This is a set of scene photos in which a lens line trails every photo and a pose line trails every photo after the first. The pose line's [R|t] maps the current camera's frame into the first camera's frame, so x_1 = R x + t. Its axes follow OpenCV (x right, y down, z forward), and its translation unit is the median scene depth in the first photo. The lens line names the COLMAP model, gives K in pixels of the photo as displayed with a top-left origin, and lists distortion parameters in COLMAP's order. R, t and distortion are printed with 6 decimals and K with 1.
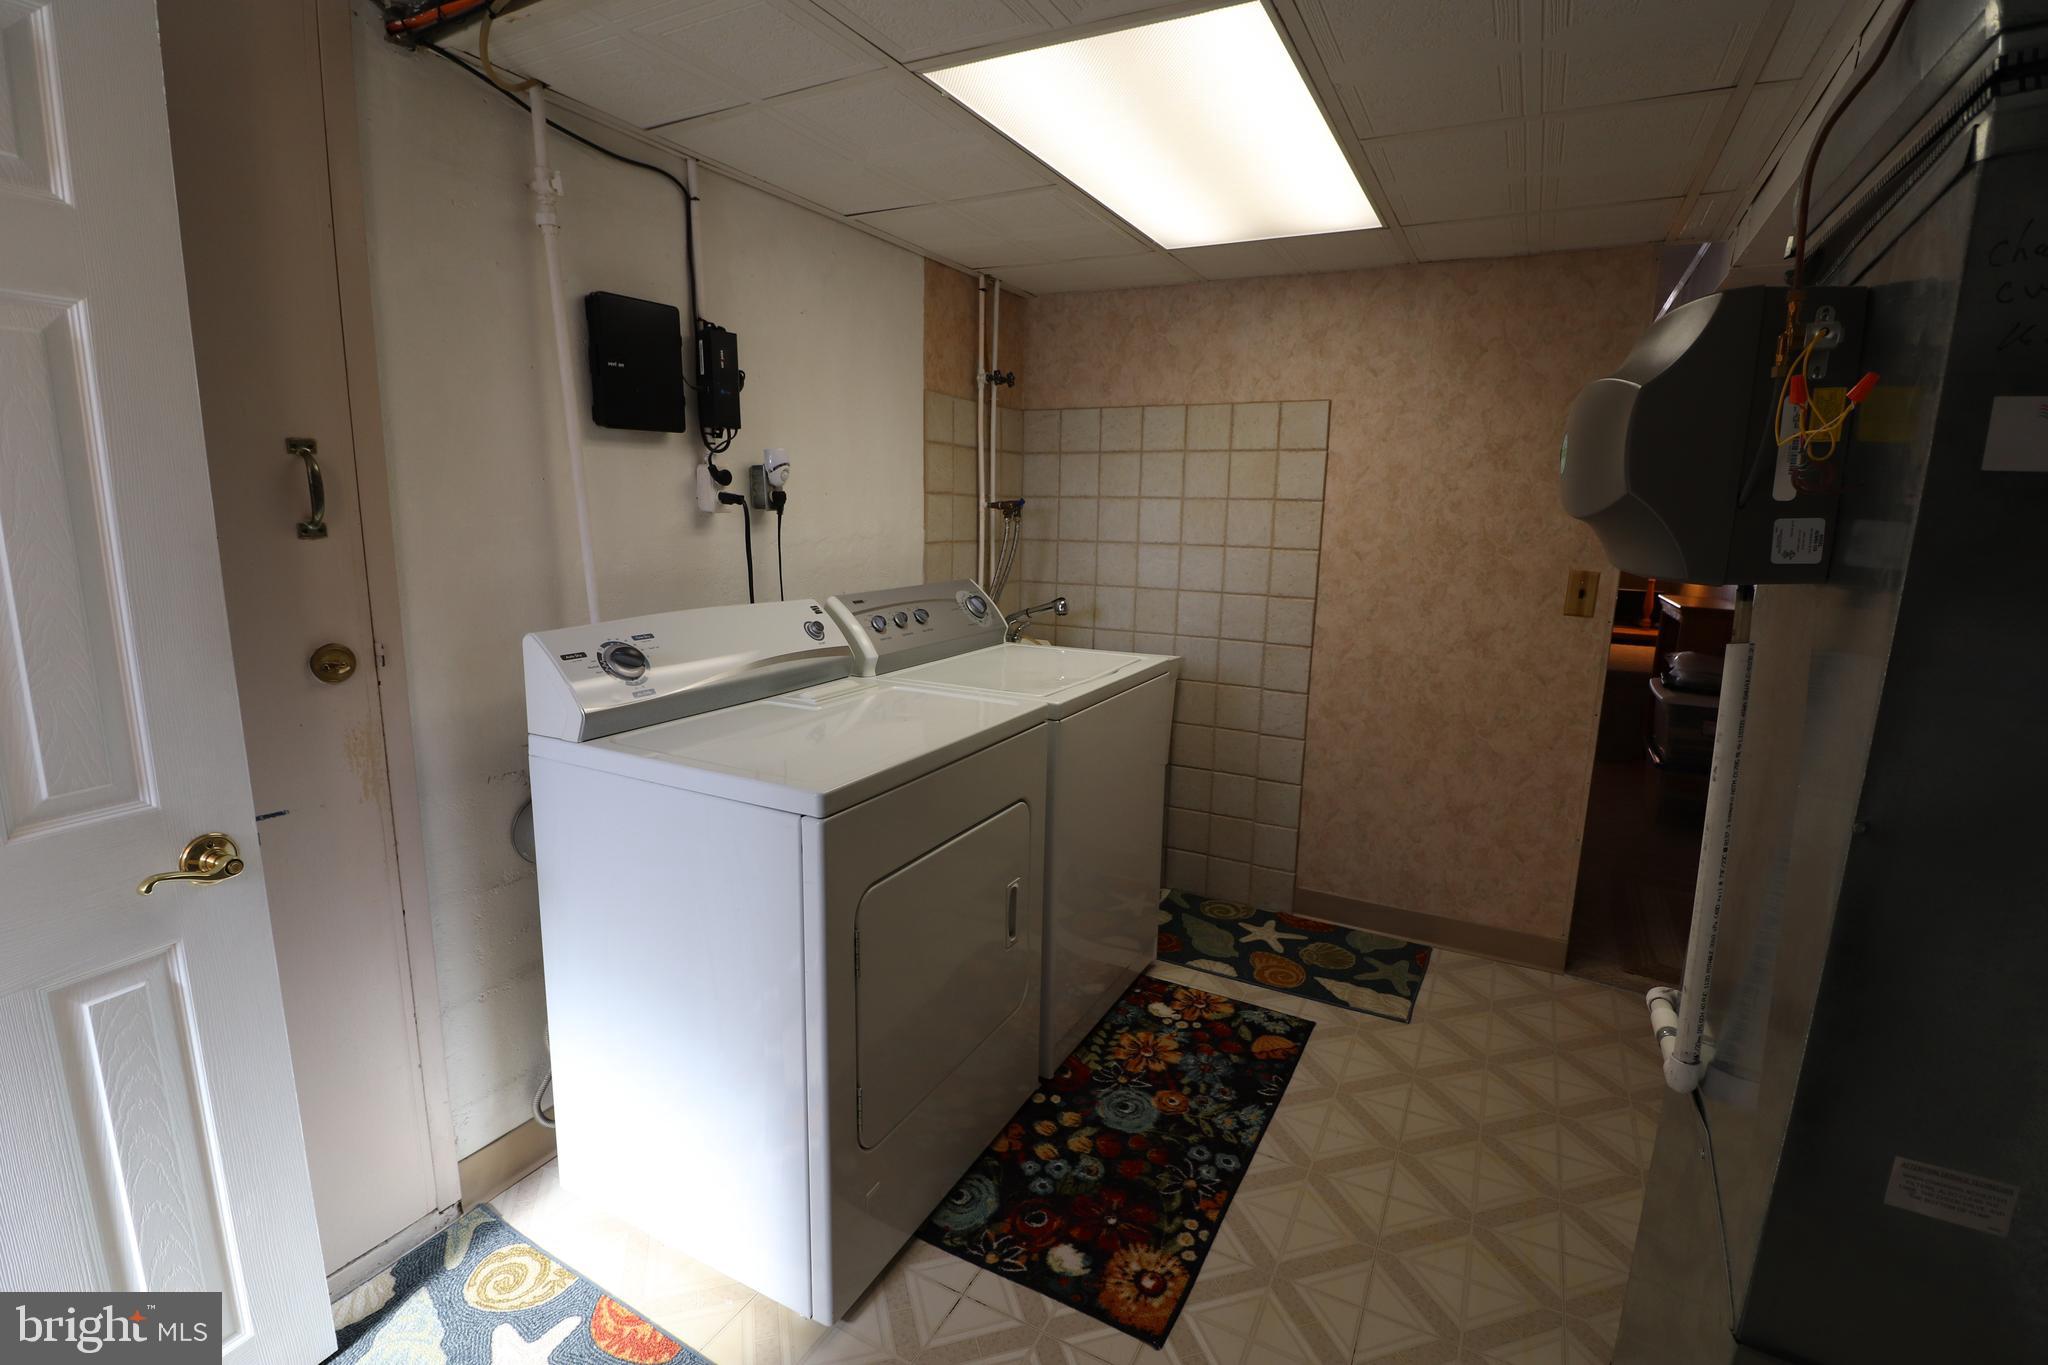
lens RADIAL K [[940.4, 0, 1025.5], [0, 940.4, 684.7], [0, 0, 1]] dist [-0.002799, -0.011455]
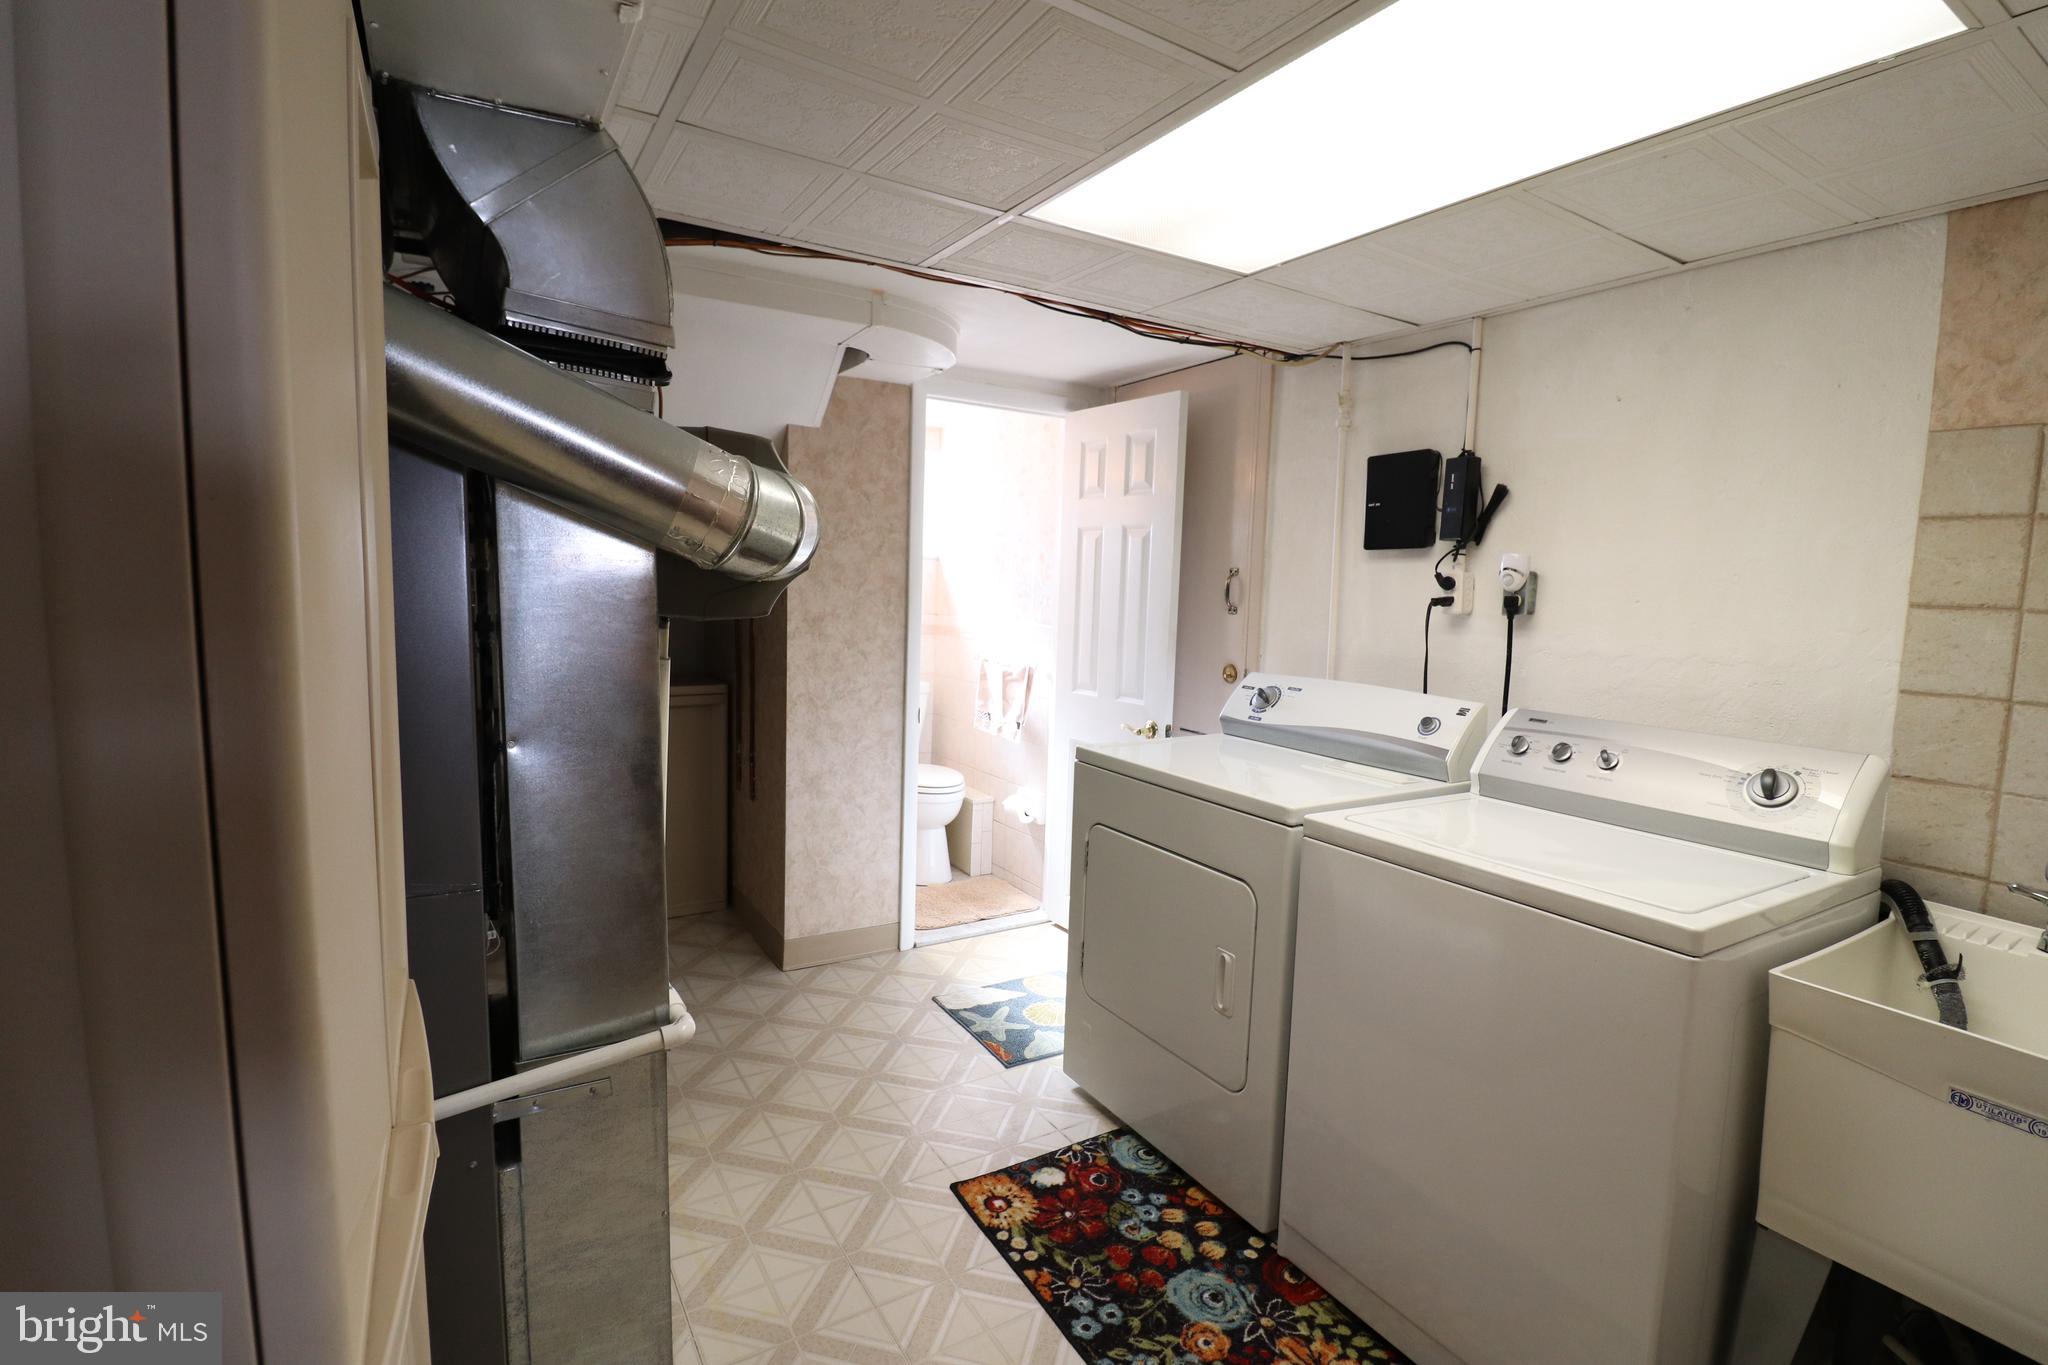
lens RADIAL K [[940.4, 0, 1027.2], [0, 940.4, 673.2], [0, 0, 1]] dist [-0.002799, -0.011455]
pose [[-0.502442, 0.050348, -0.863144, 0.963810], [-0.206206, 0.962517, 0.176179, -0.222202], [0.839661, 0.266506, -0.473227, 1.201227]]
